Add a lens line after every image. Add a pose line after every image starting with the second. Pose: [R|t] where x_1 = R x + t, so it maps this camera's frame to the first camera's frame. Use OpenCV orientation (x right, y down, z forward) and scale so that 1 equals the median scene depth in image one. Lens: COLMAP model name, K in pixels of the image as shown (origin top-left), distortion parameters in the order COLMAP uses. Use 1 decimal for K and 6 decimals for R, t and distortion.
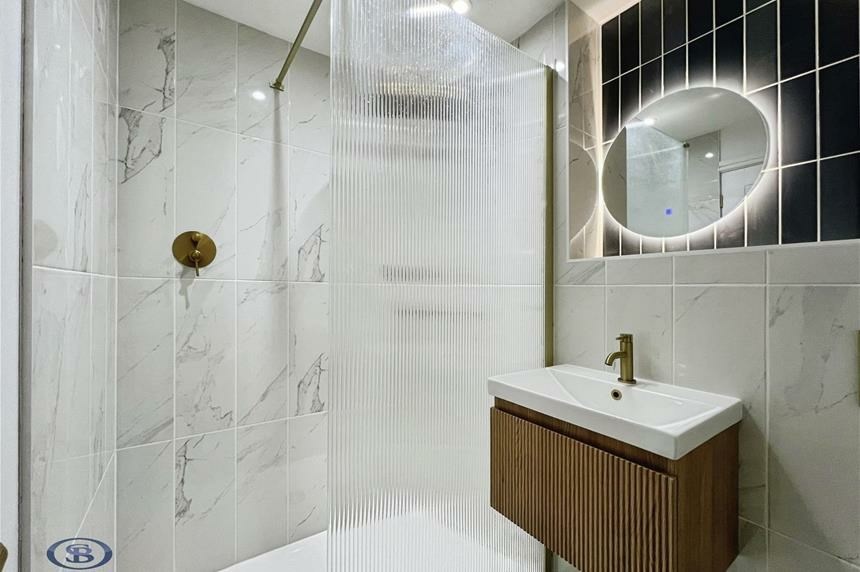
lens RADIAL K [[349.8, 0, 433.2], [0, 349.8, 290.2], [0, 0, 1]] dist [0.000767, 0.000105]
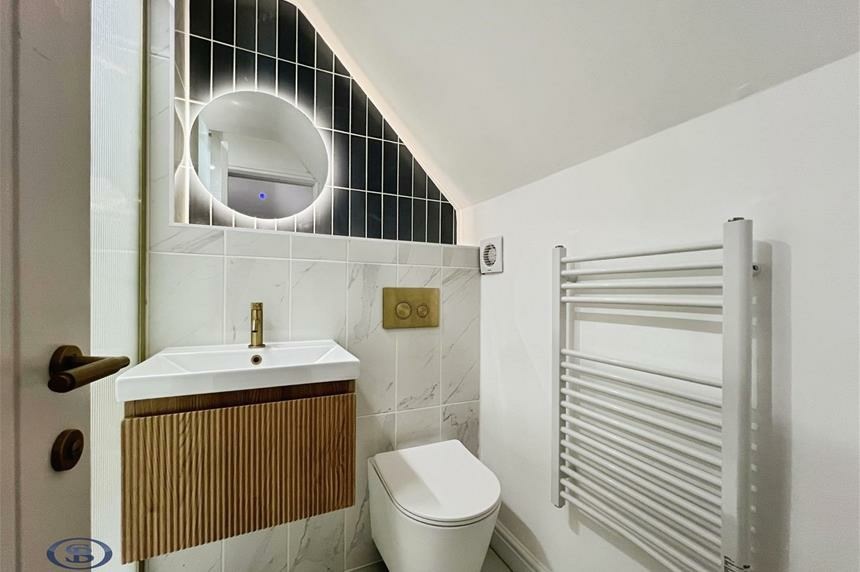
lens RADIAL K [[349.8, 0, 433.2], [0, 349.8, 290.2], [0, 0, 1]] dist [0.000767, 0.000105]
pose [[0.152224, -0.016380, 0.988210, -0.425673], [-0.013457, 0.999736, 0.018644, 0.061679], [-0.988254, -0.016136, 0.151963, 0.311305]]
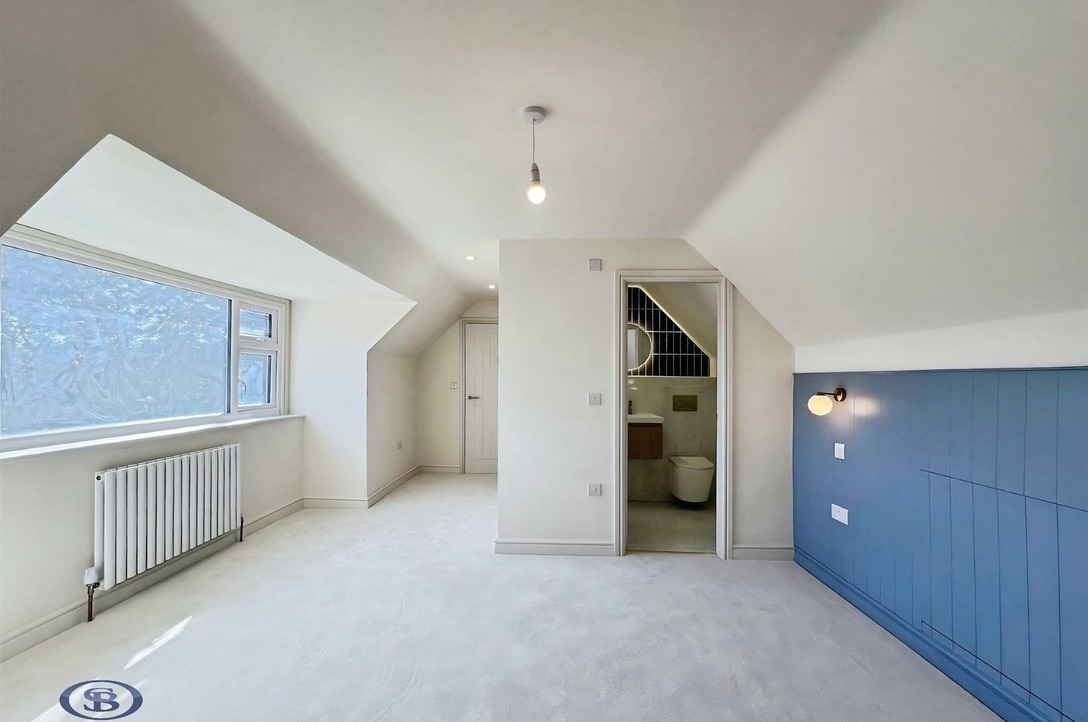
lens RADIAL K [[442.5, 0, 548.1], [0, 442.5, 366.3], [0, 0, 1]] dist [0.000767, 0.000105]
pose [[0.579164, 0.015995, 0.815054, -3.425016], [-0.004735, 0.999857, -0.016257, -0.127673], [-0.815197, 0.005557, 0.579157, -0.824265]]
